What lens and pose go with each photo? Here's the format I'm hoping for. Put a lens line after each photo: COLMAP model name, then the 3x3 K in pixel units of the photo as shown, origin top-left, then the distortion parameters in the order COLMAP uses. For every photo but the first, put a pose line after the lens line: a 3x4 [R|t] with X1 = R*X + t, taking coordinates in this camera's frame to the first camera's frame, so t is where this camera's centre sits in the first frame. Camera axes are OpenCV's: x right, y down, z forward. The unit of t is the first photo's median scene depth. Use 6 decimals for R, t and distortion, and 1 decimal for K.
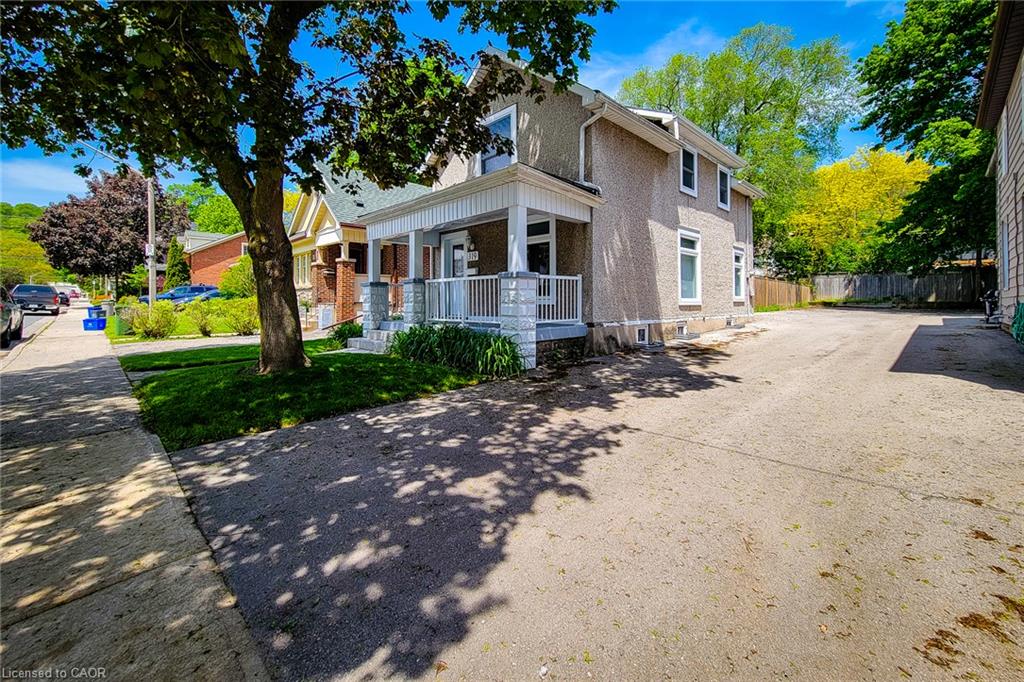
lens RADIAL K [[430.1, 0, 509.6], [0, 430.1, 309.5], [0, 0, 1]] dist [-0.000283, -0.000061]
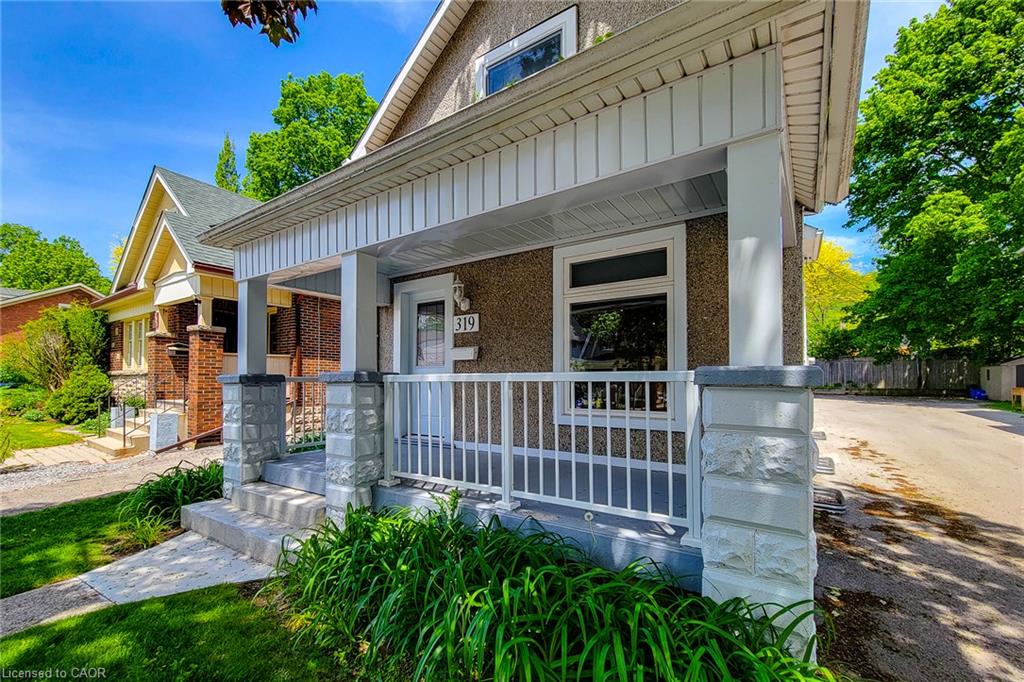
lens RADIAL K [[447.3, 0, 512.8], [0, 447.3, 384.6], [0, 0, 1]] dist [0.002131, 0.000219]
pose [[0.980847, 0.001767, 0.194774, -0.093366], [0.000507, 0.999932, -0.011625, -0.032193], [-0.194781, 0.011501, 0.980779, 0.331123]]
